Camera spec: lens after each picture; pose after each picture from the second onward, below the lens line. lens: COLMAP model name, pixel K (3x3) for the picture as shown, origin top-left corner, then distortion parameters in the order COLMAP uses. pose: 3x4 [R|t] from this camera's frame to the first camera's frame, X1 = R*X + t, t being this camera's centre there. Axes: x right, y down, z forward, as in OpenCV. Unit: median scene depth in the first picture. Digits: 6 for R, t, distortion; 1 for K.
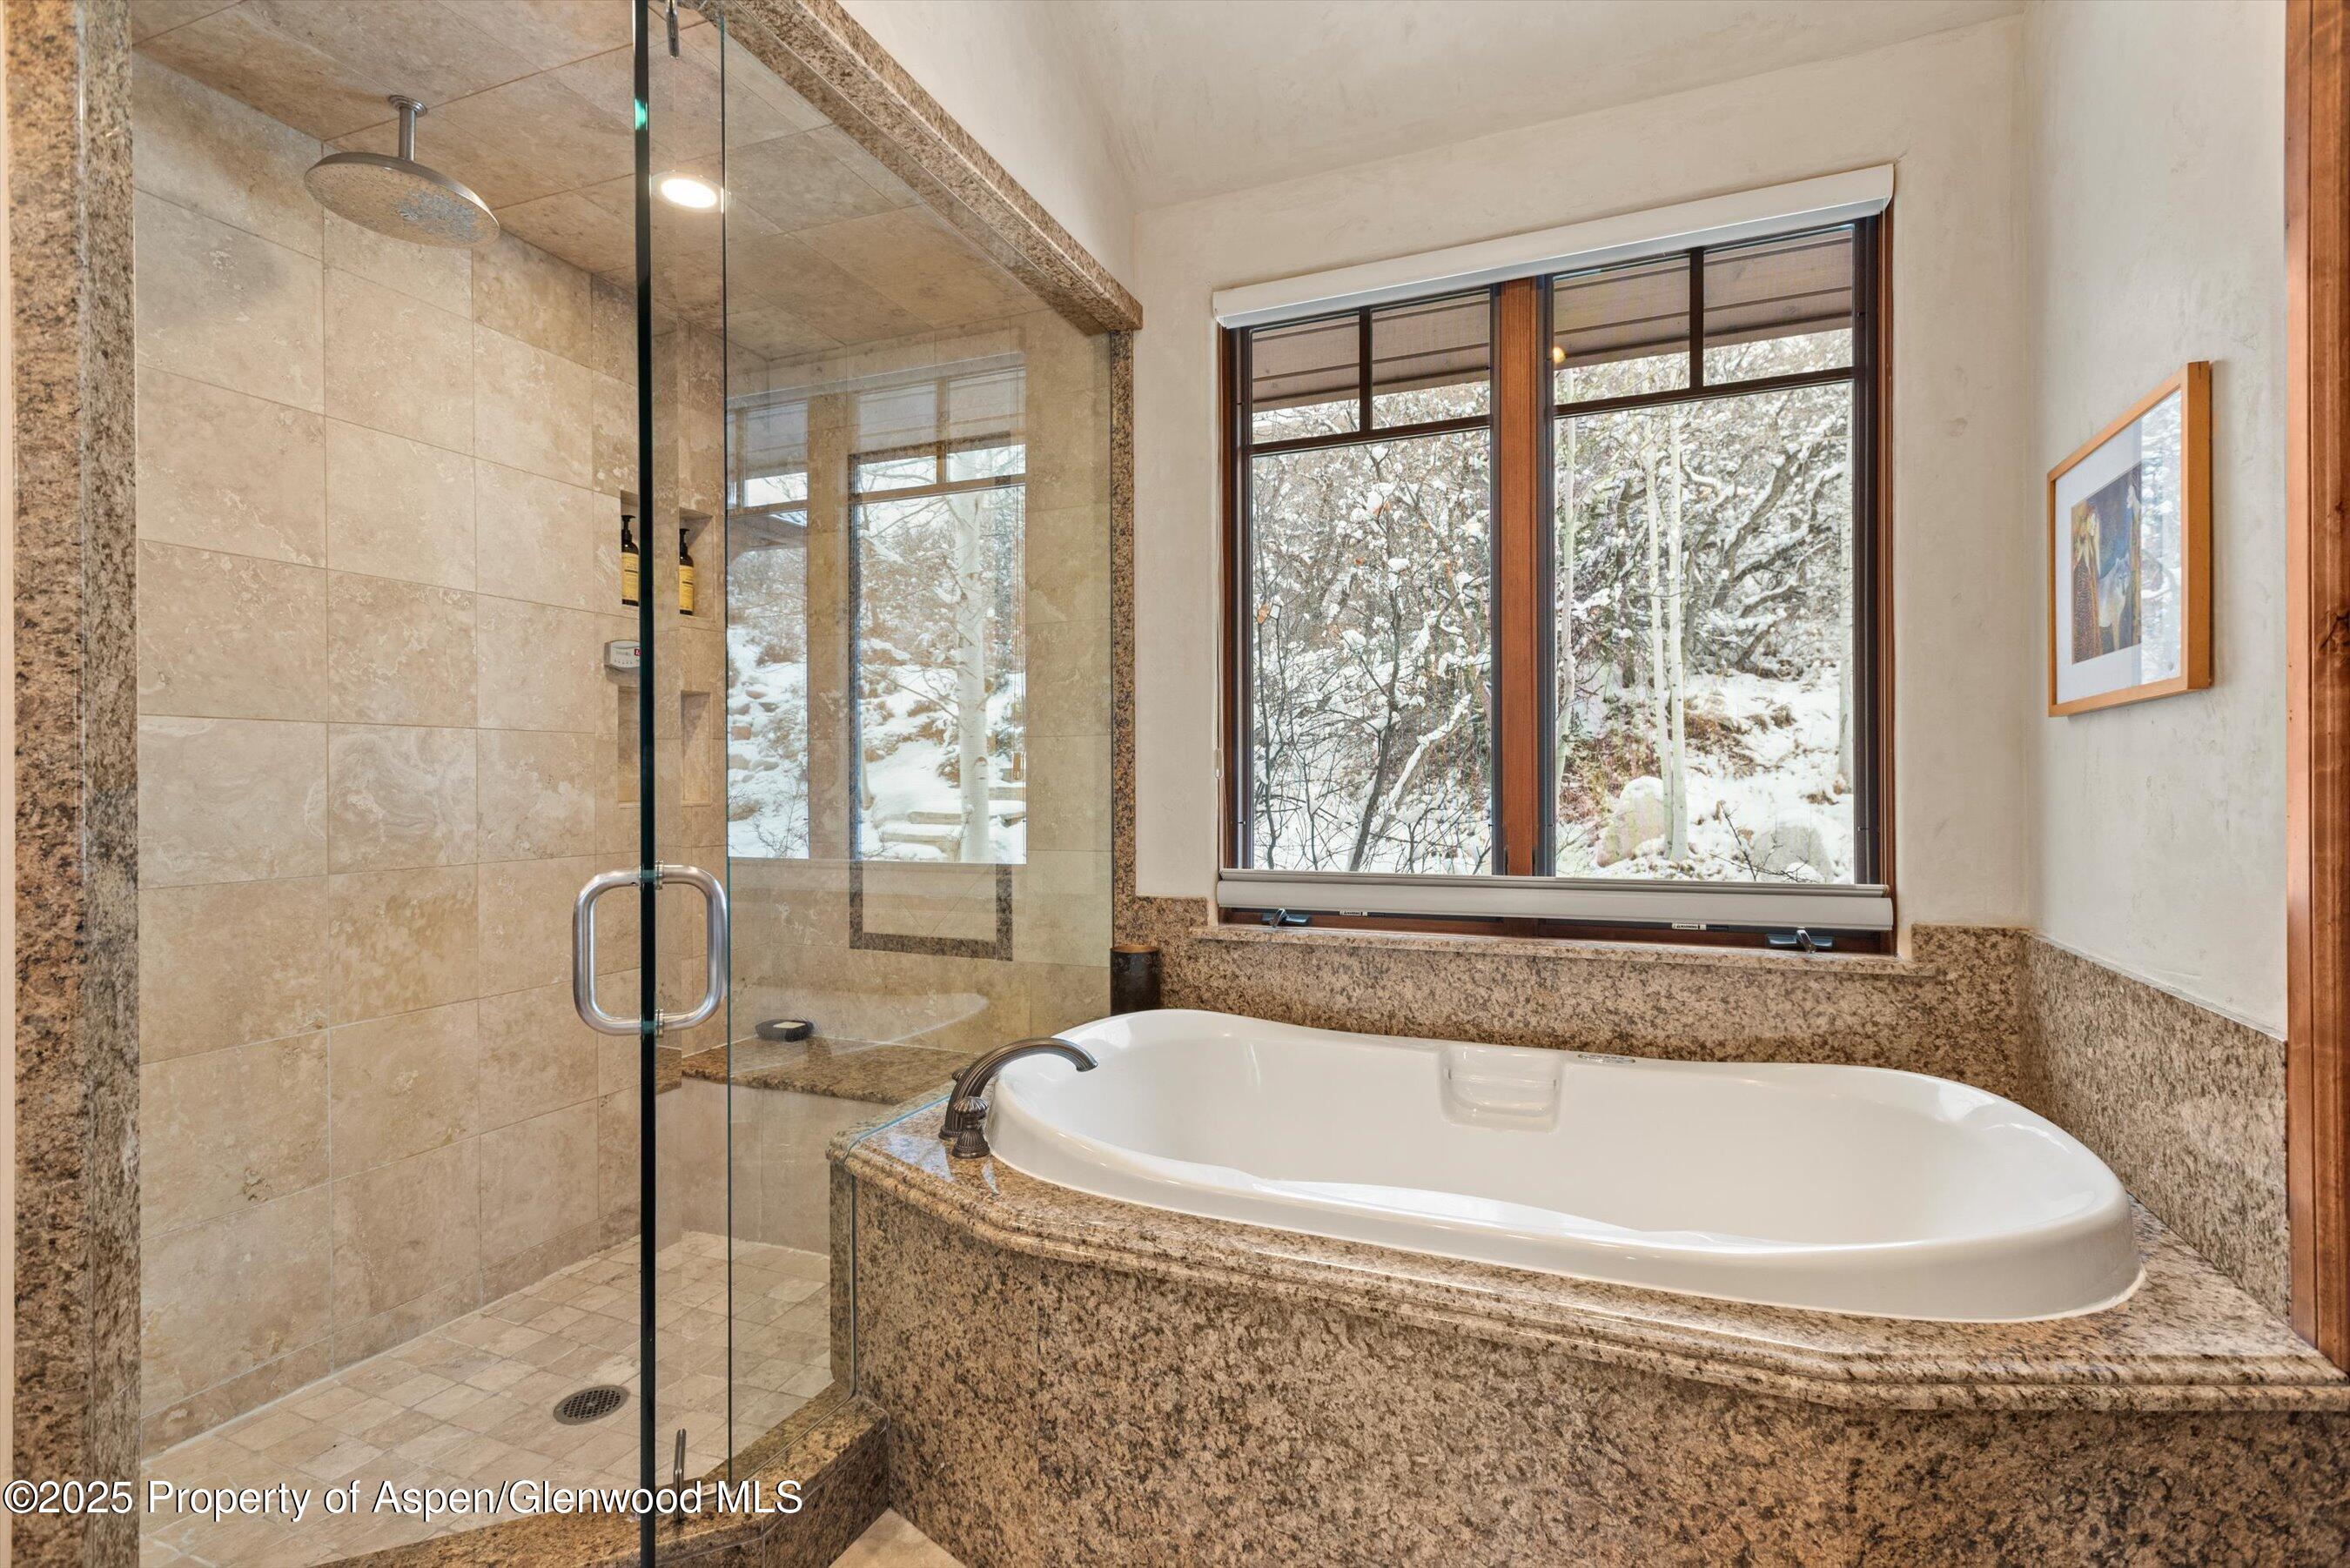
lens RADIAL K [[1106.4, 0, 1178.6], [0, 1106.4, 786.6], [0, 0, 1]] dist [0.012262, -0.005304]
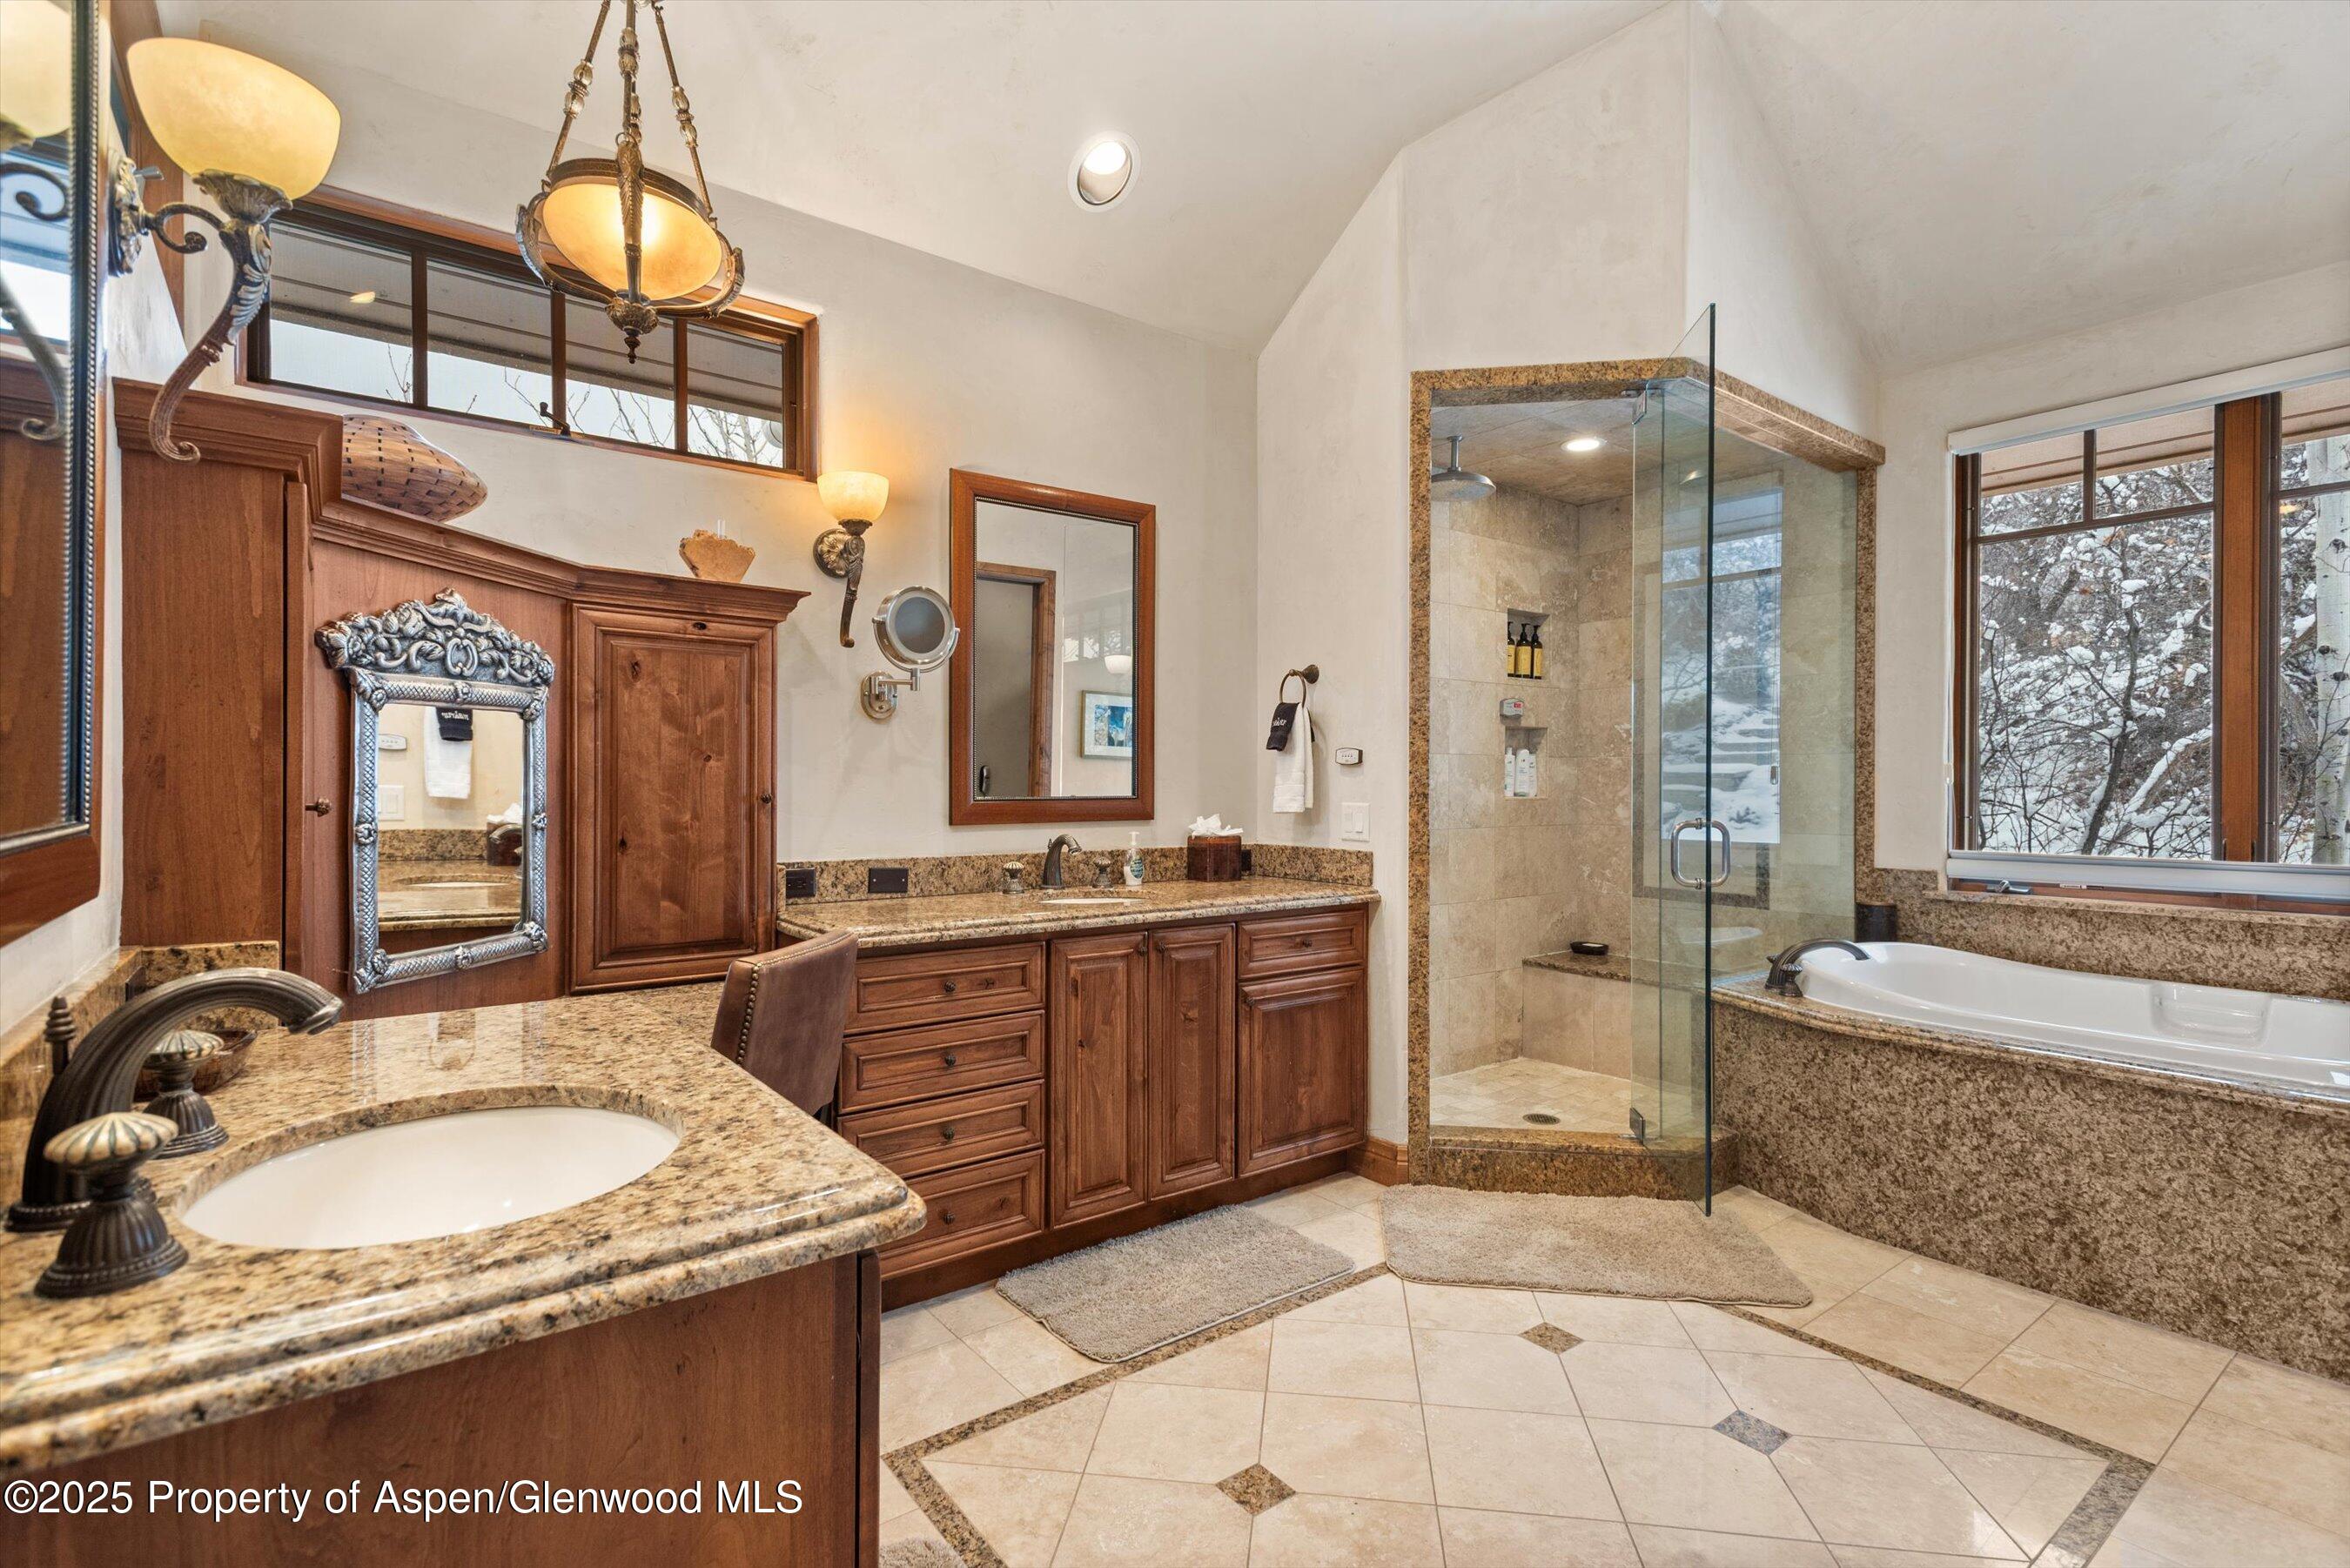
lens RADIAL K [[1106.4, 0, 1166.1], [0, 1106.4, 786.5], [0, 0, 1]] dist [0.012262, -0.005304]
pose [[0.860191, 0.008462, -0.509901, -0.108539], [-0.009212, 0.999957, 0.001053, 0.002676], [0.509888, 0.003792, 0.860232, -0.779187]]
